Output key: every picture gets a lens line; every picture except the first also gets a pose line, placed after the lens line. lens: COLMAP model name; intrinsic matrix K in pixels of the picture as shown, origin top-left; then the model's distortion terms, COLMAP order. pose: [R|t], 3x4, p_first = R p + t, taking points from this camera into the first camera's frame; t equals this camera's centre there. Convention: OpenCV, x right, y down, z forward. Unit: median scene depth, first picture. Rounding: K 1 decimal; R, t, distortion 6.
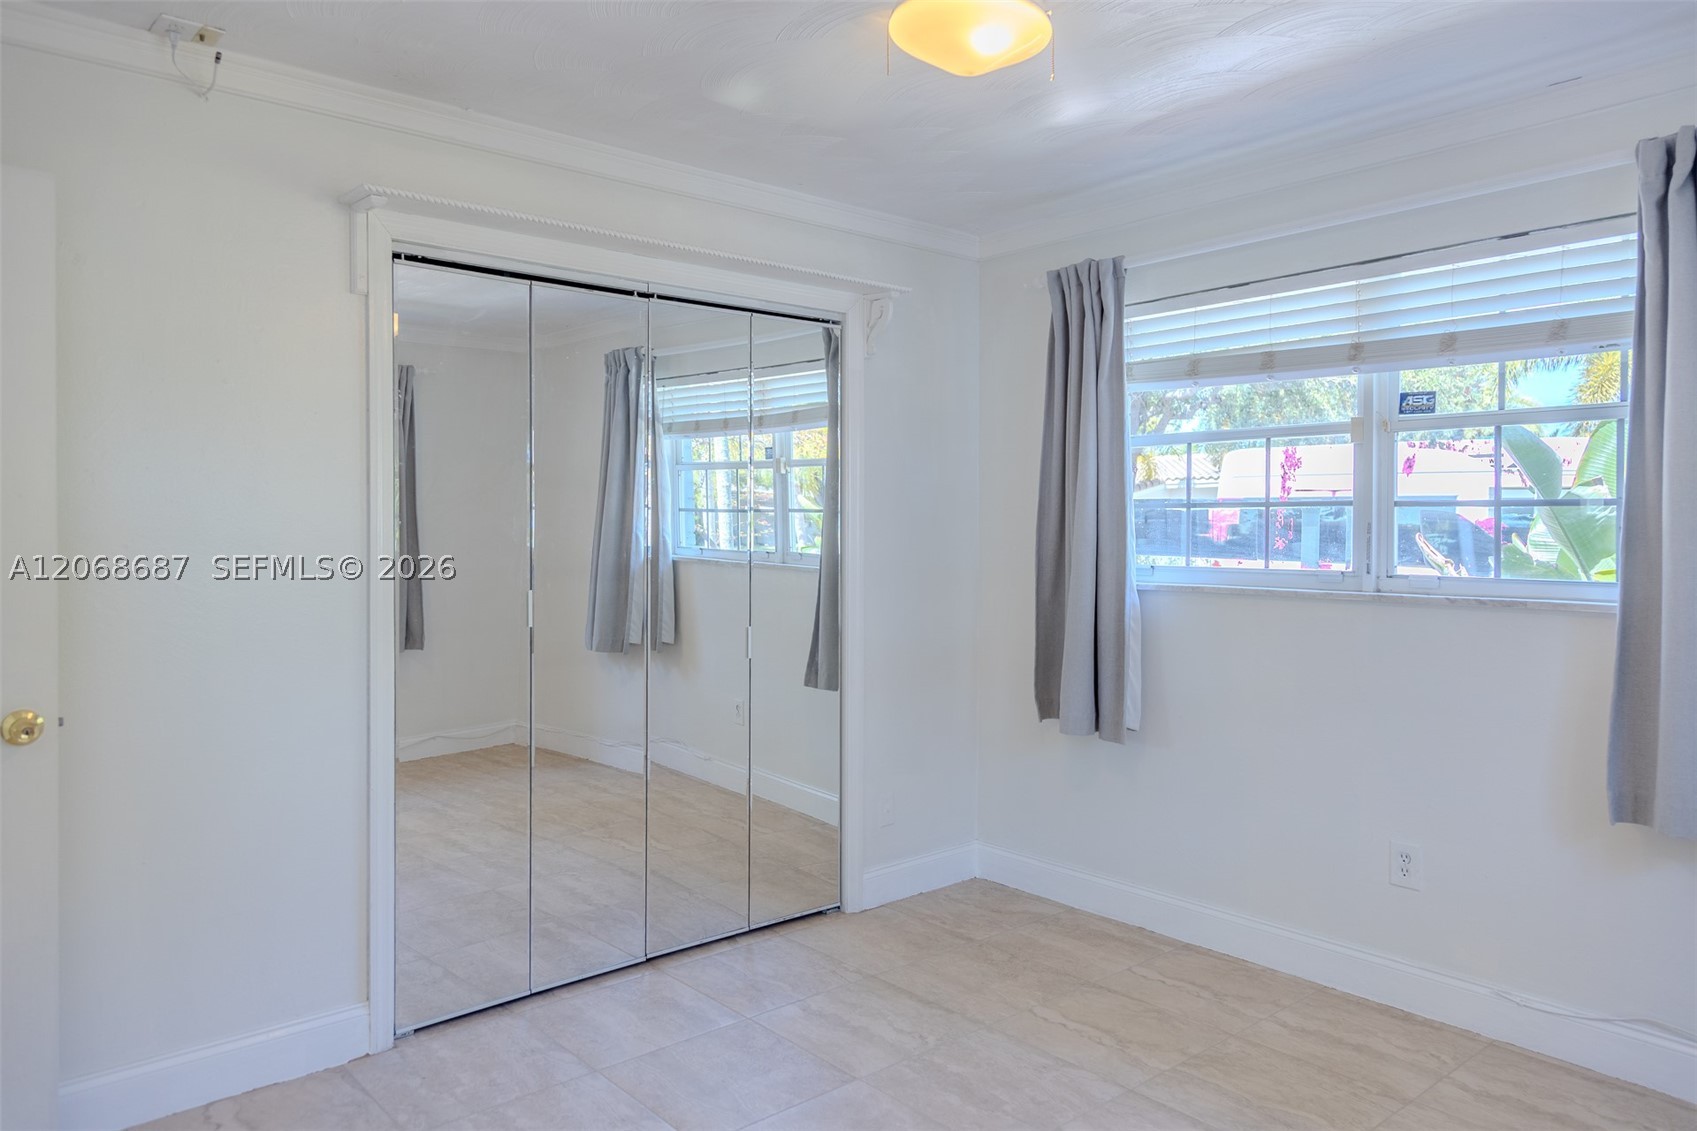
lens RADIAL K [[1149.0, 0, 847.6], [0, 1149.0, 520.0], [0, 0, 1]] dist [0.003538, 0.001319]
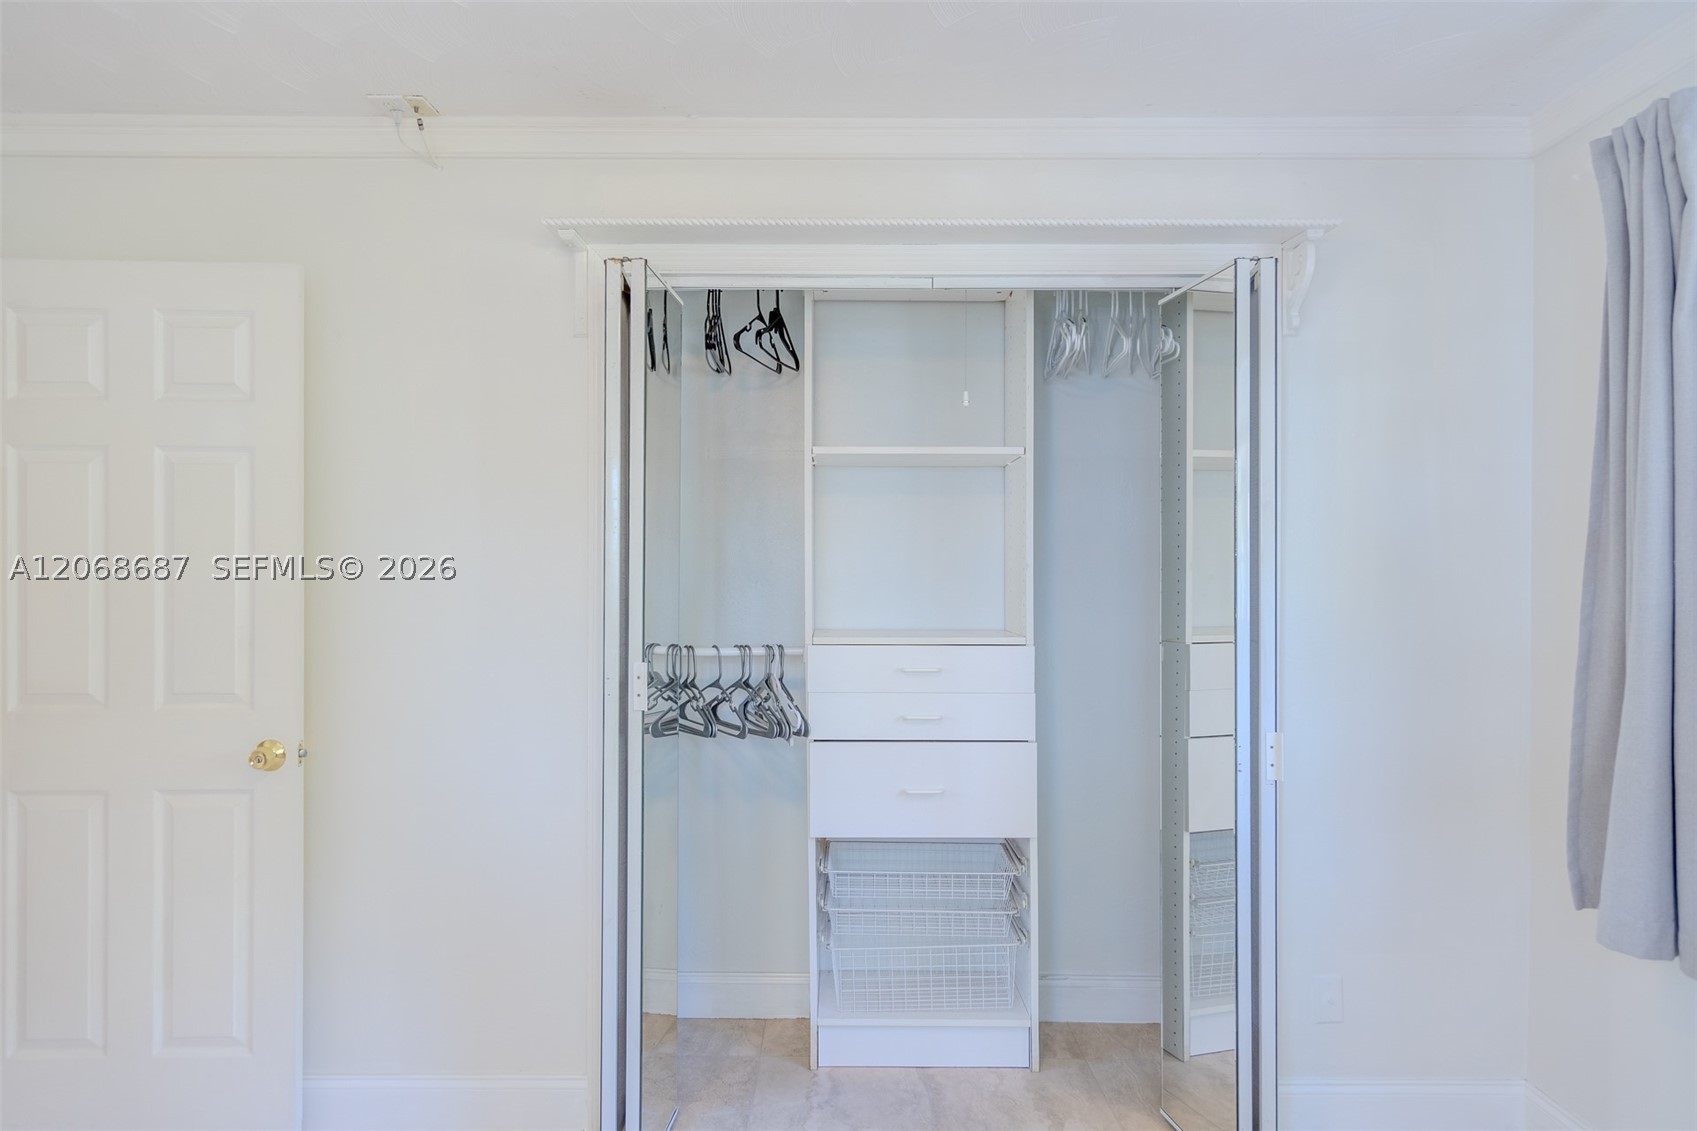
lens RADIAL K [[1140.1, 0, 847.5], [0, 1140.1, 556.6], [0, 0, 1]] dist [0.007786, 0.003563]
pose [[0.750077, -0.003131, -0.661343, 0.339948], [0.002224, 0.999995, -0.002213, -0.008175], [0.661347, 0.000189, 0.750080, 0.391464]]
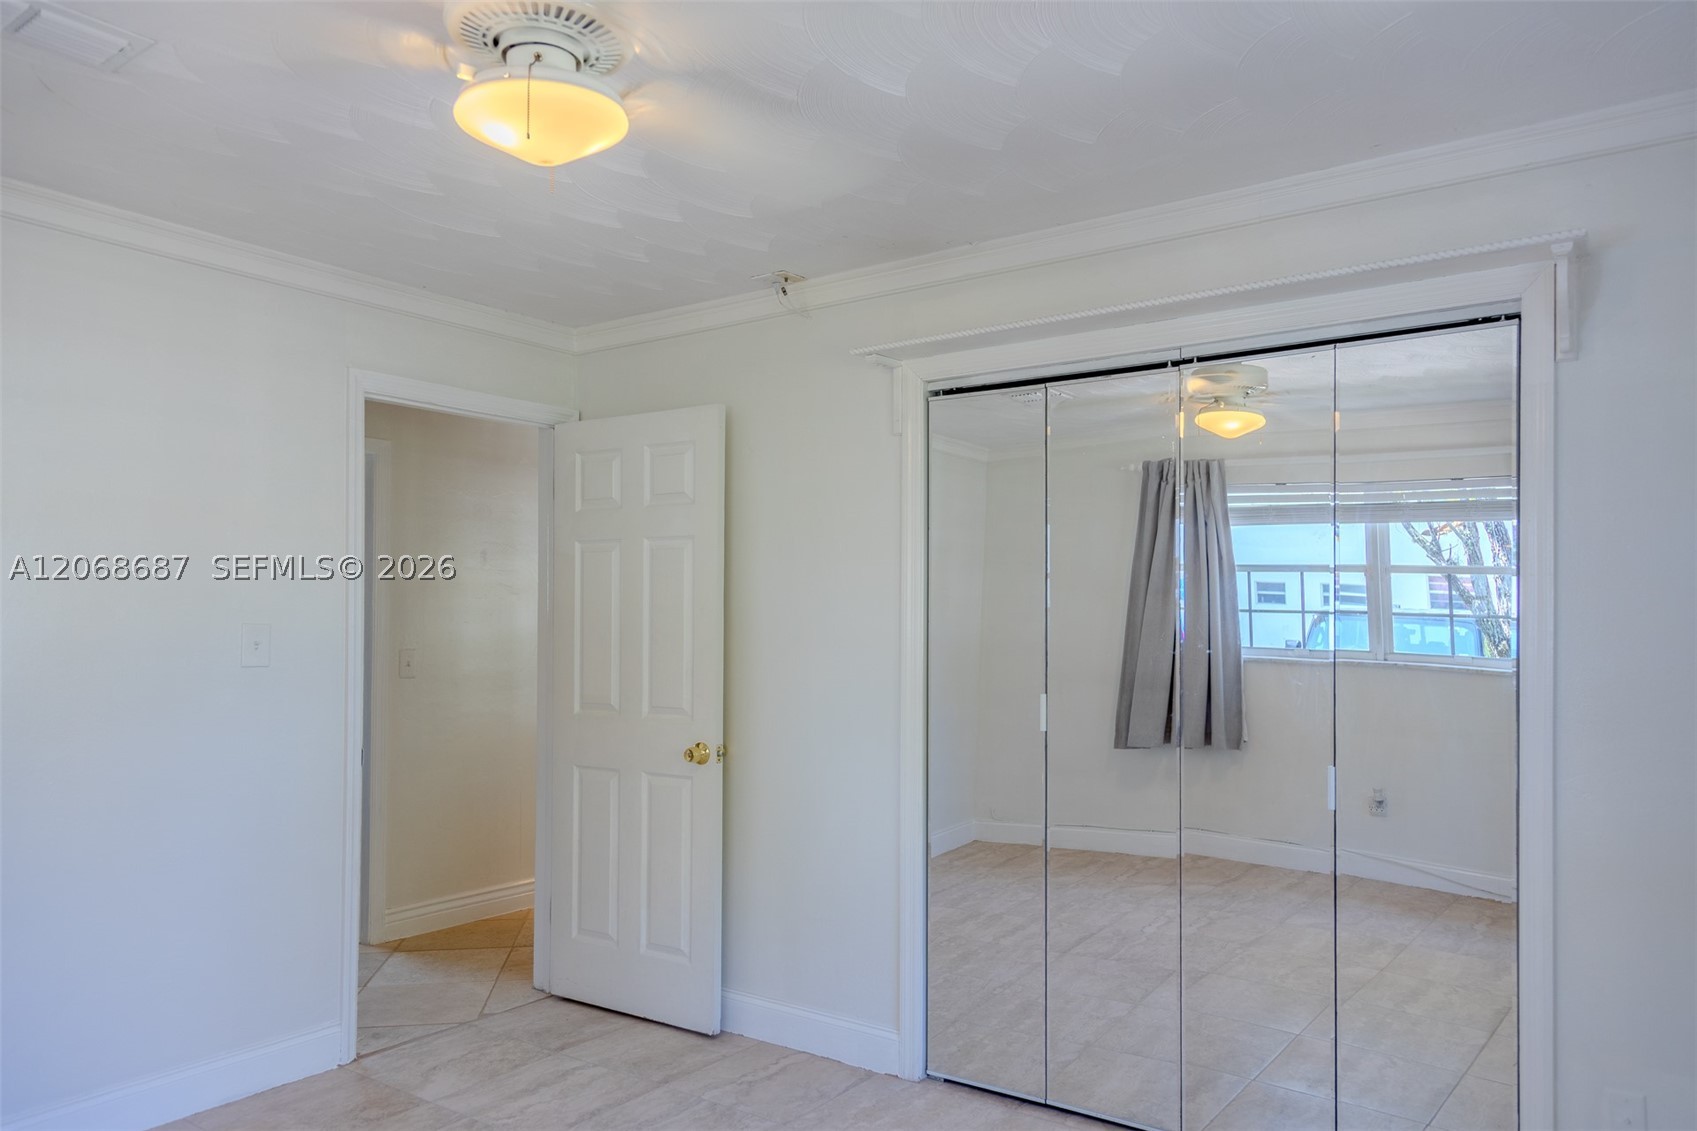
lens RADIAL K [[1164.1, 0, 849.4], [0, 1164.1, 608.3], [0, 0, 1]] dist [0.003558, -0.001674]
pose [[0.229699, -0.019166, -0.973073, 0.669191], [-0.002760, 0.999789, -0.020344, 0.008268], [0.973258, 0.007359, 0.229598, 0.606621]]
